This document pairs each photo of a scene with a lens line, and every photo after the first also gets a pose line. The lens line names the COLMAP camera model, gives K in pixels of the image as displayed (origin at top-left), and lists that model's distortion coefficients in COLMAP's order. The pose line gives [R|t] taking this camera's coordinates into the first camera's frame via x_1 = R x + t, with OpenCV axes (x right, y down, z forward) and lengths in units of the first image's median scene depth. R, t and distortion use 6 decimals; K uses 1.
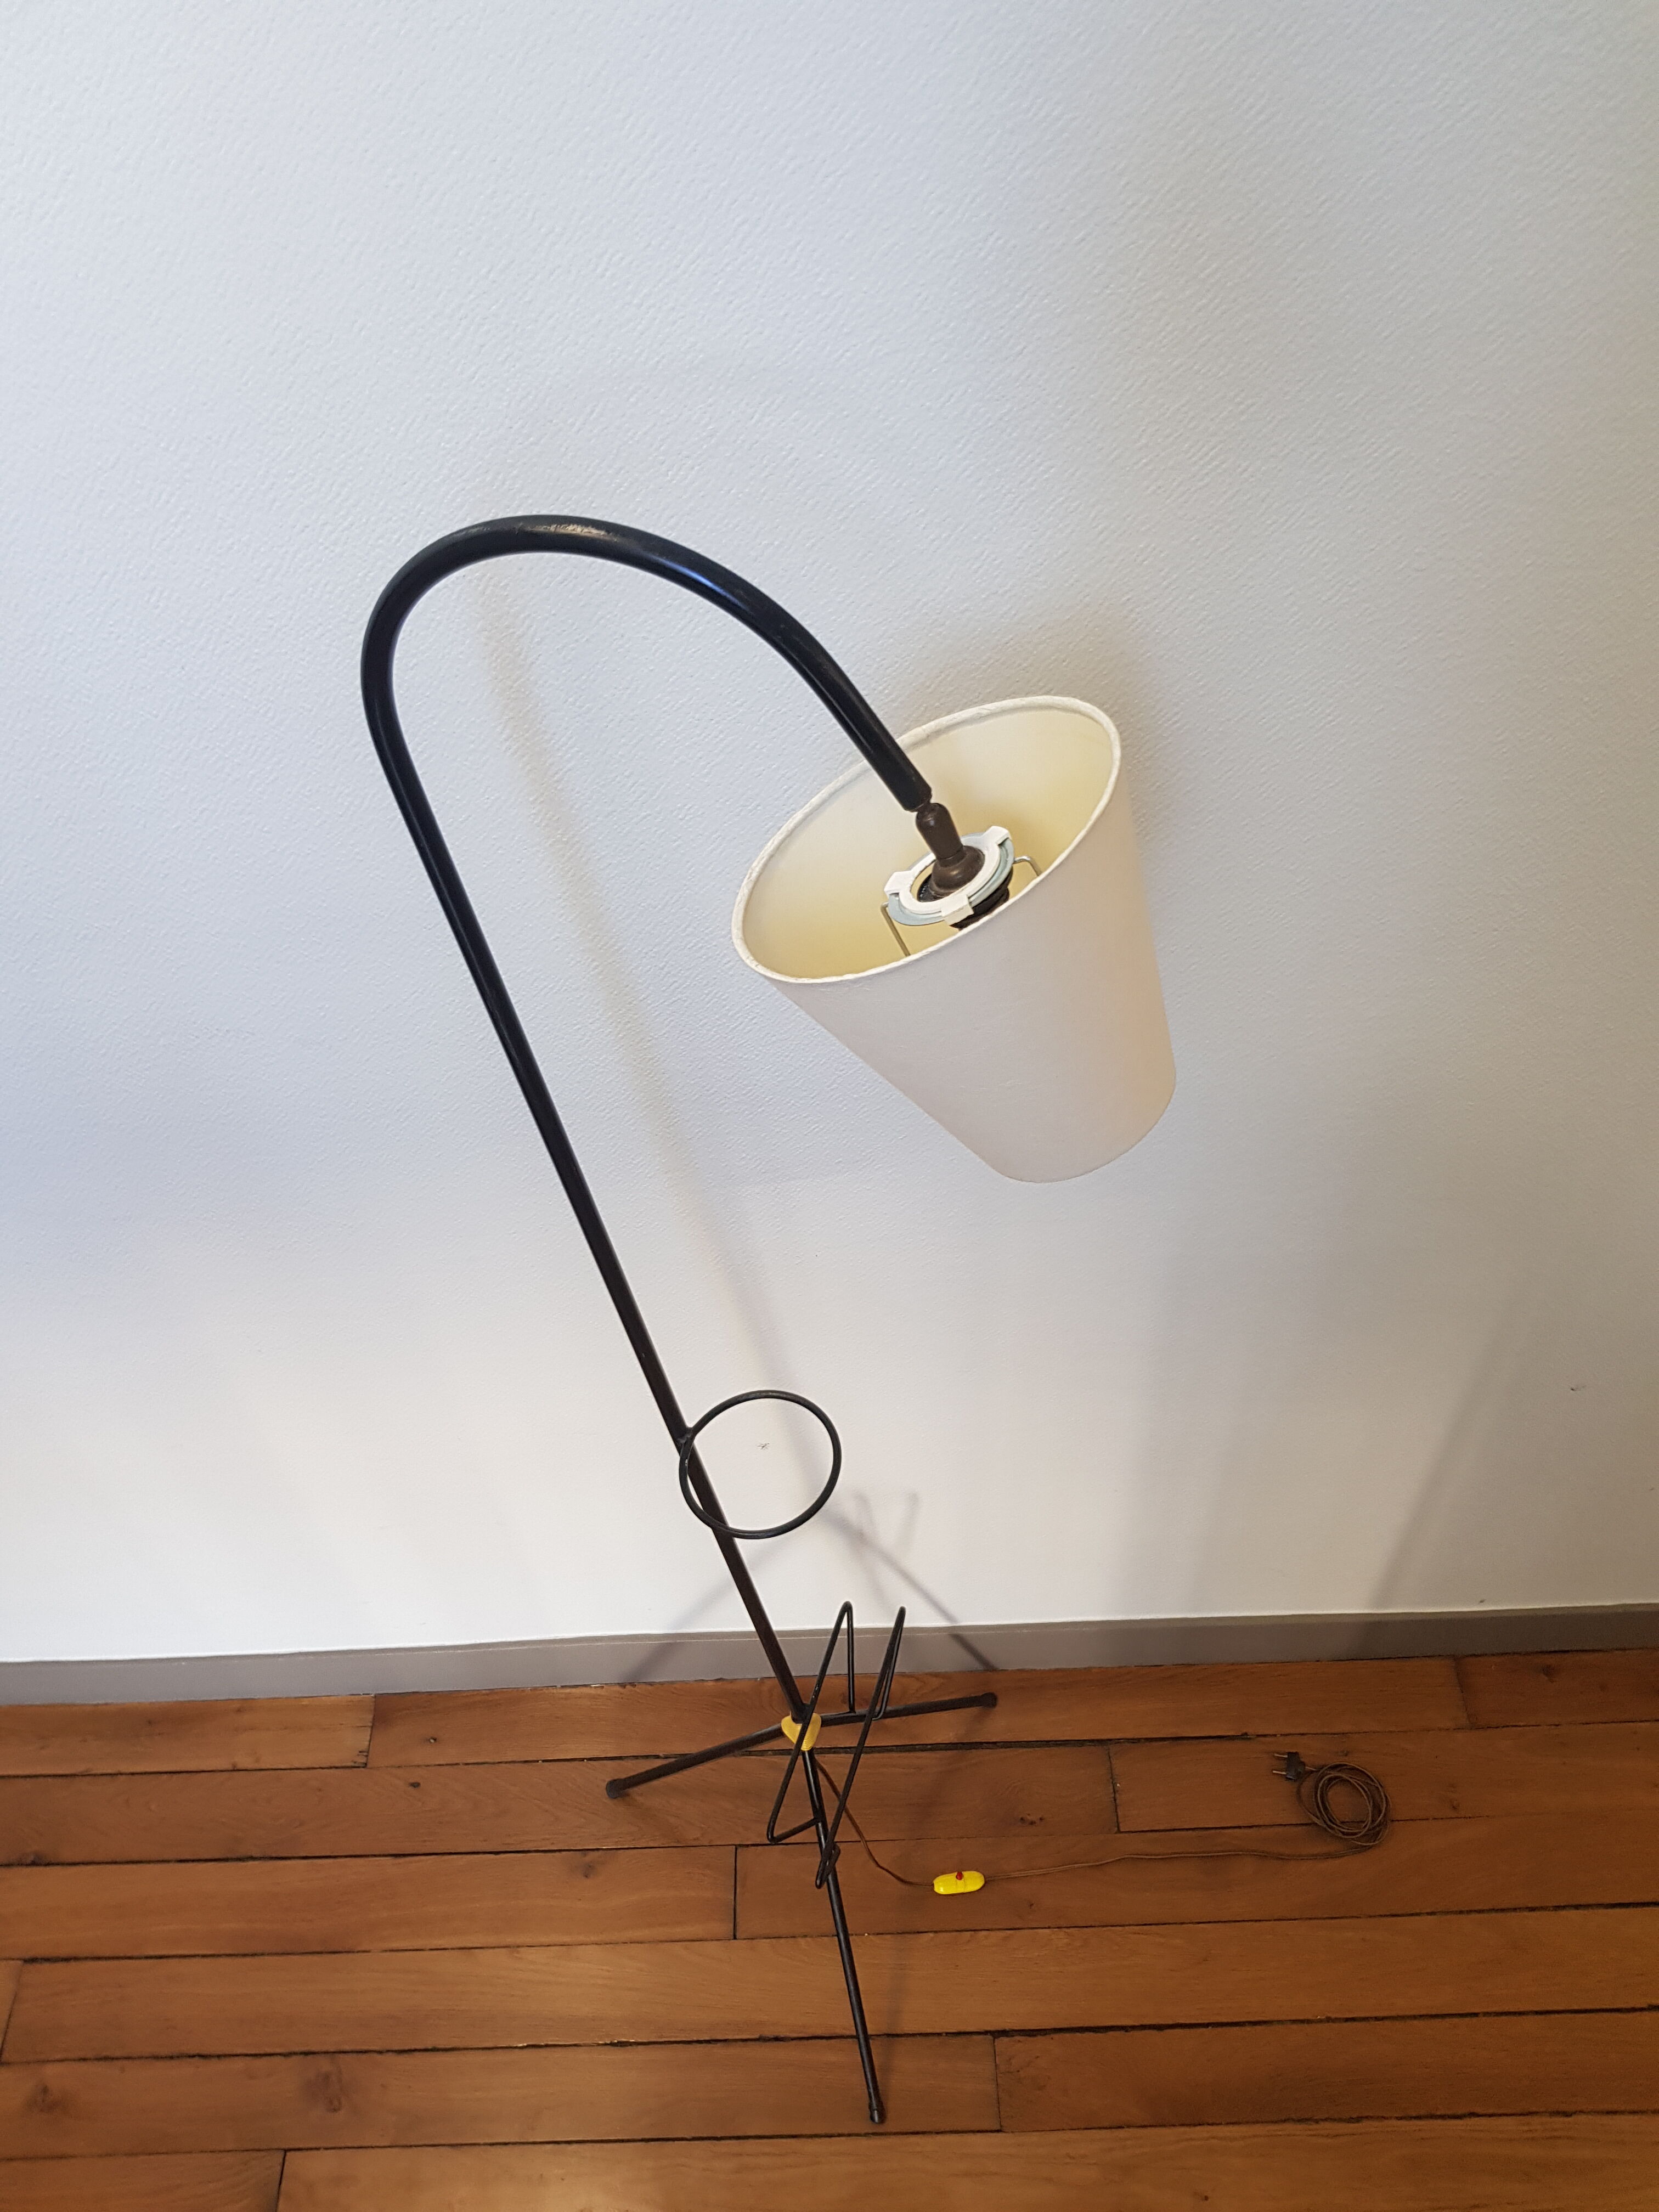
lens RADIAL K [[1722.2, 0, 821.4], [0, 1722.2, 1119.0], [0, 0, 1]] dist [0.057659, -0.091575]
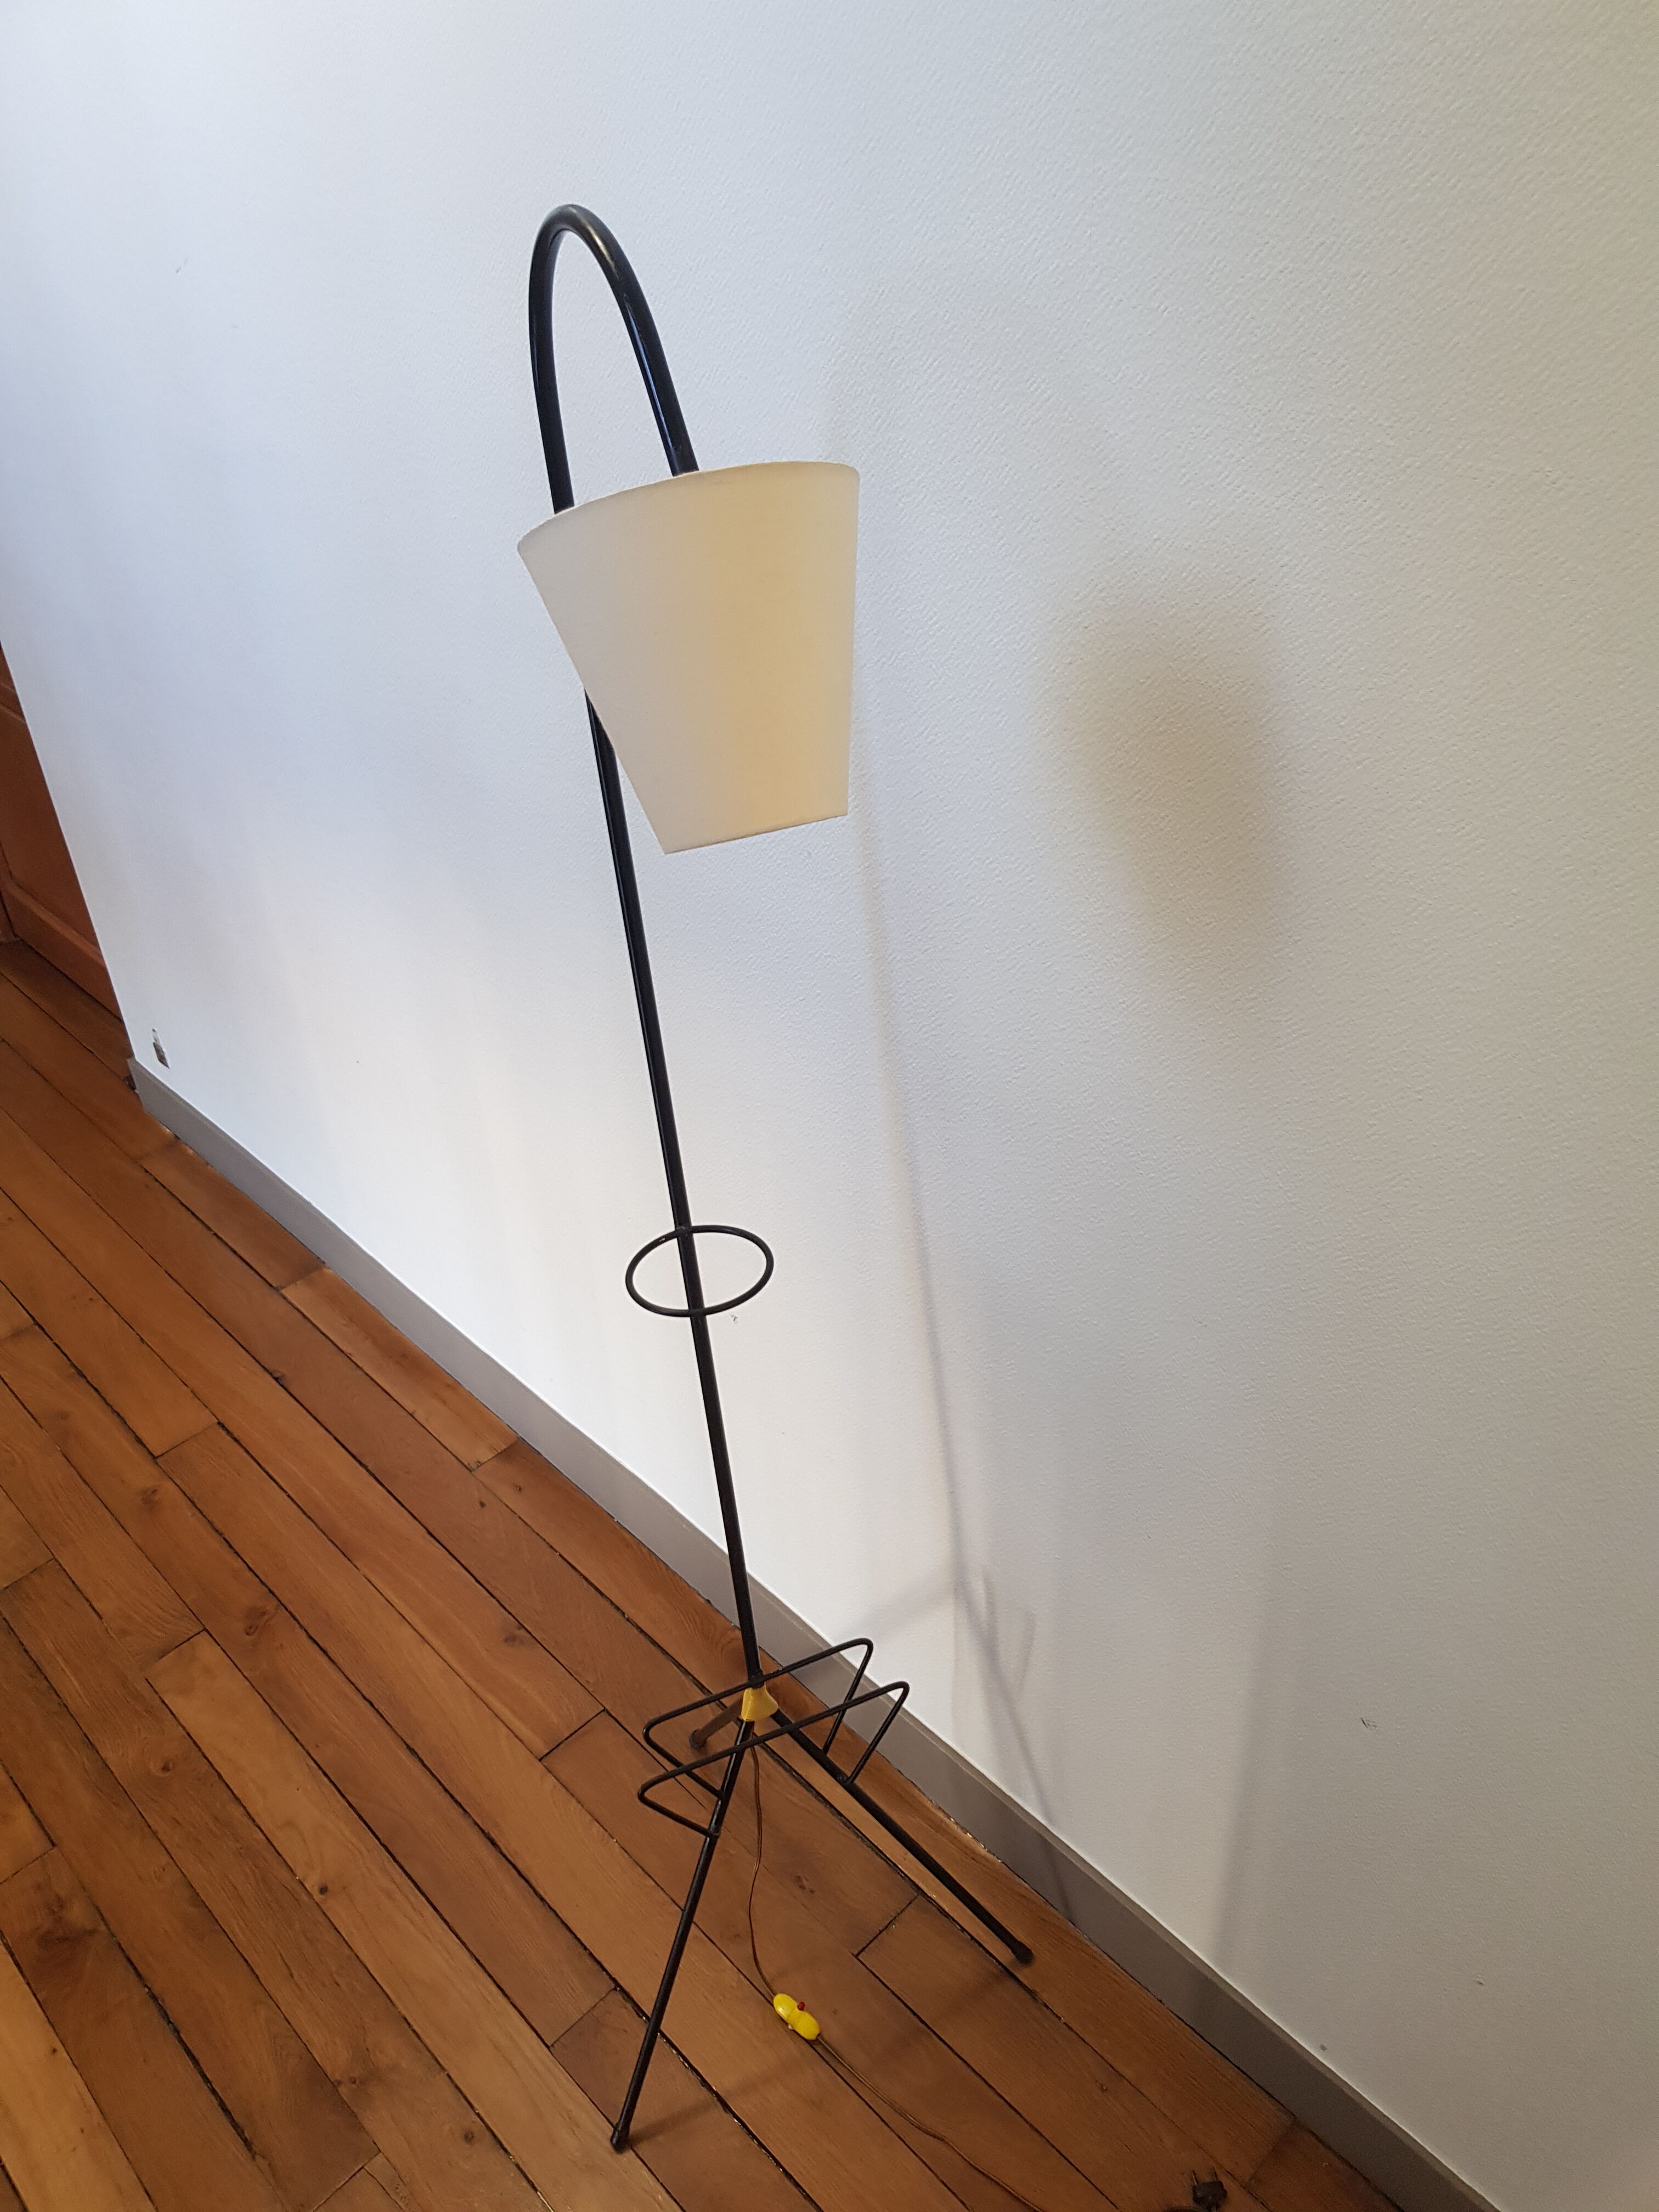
lens RADIAL K [[1722.2, 0, 809.4], [0, 1722.2, 1080.7], [0, 0, 1]] dist [0.057659, -0.091575]
pose [[0.679241, 0.434863, -0.591207, 0.536496], [-0.559450, 0.828184, -0.033583, 0.065563], [0.475024, 0.353562, 0.805820, 0.060776]]
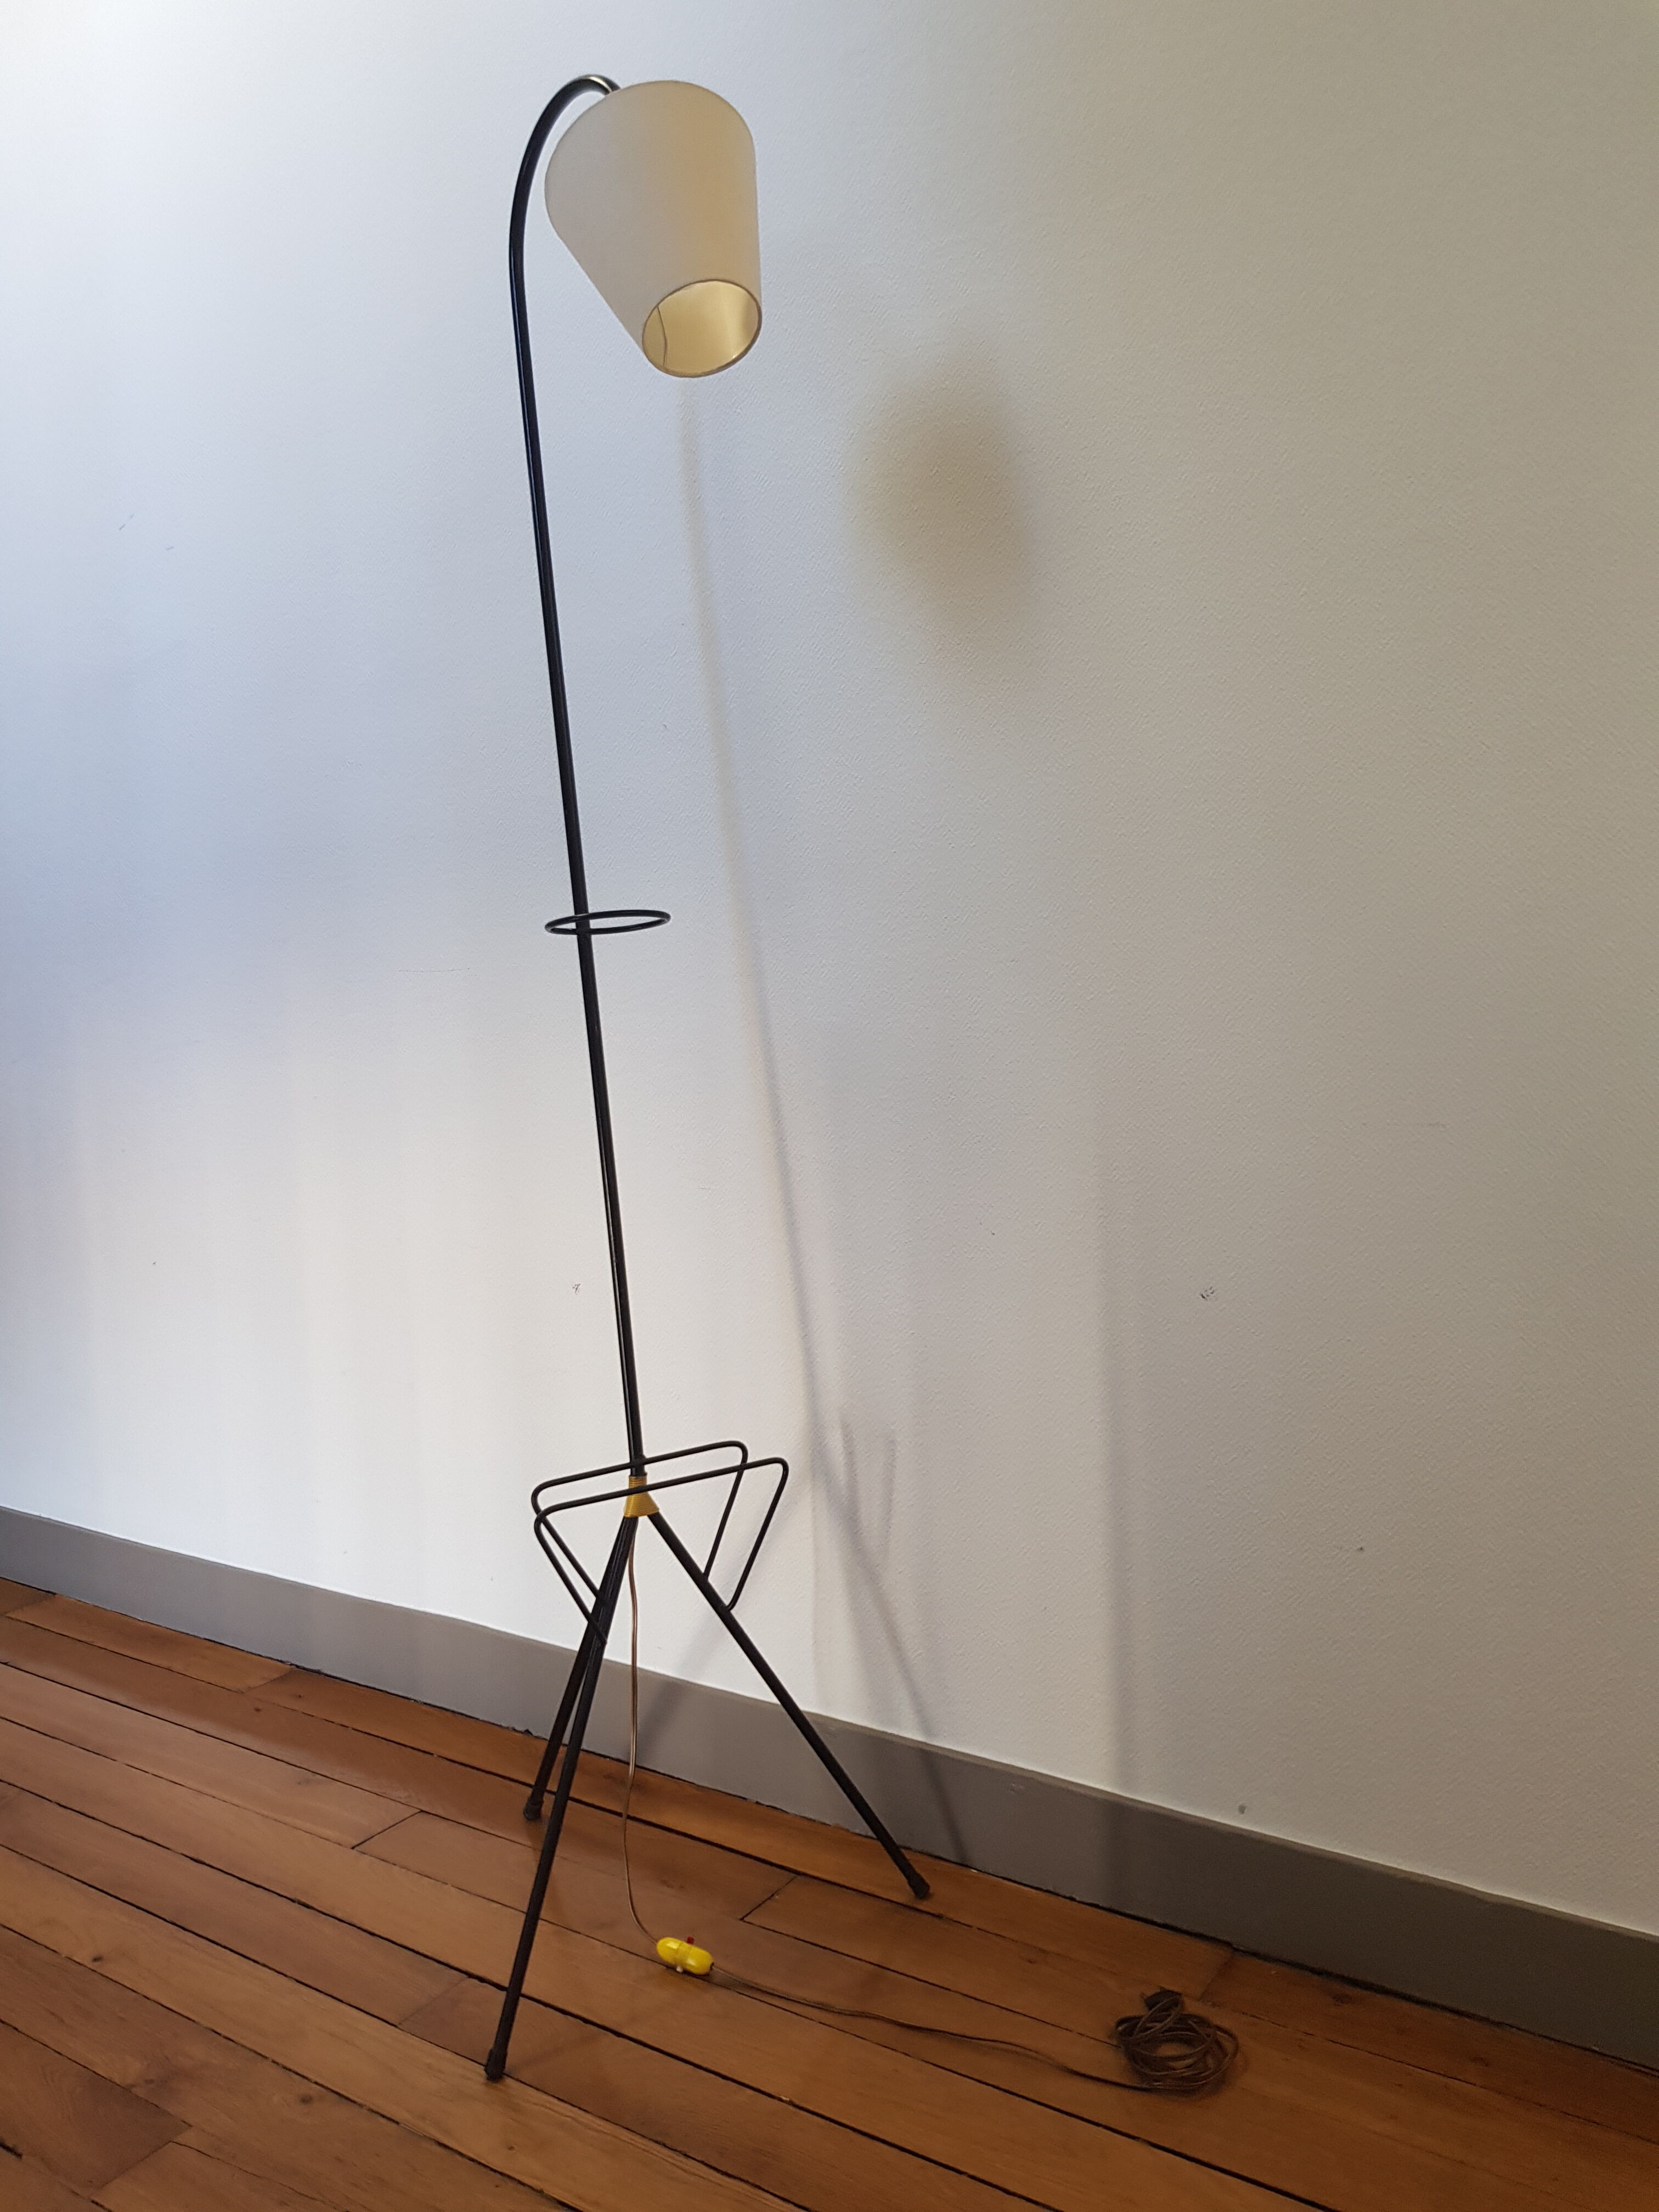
lens RADIAL K [[1722.2, 0, 826.3], [0, 1722.2, 1123.7], [0, 0, 1]] dist [0.057659, -0.091575]
pose [[0.822593, 0.075424, -0.563606, 0.693513], [-0.447229, 0.697947, -0.559335, 0.630895], [0.351180, 0.712166, 0.607859, 0.236657]]
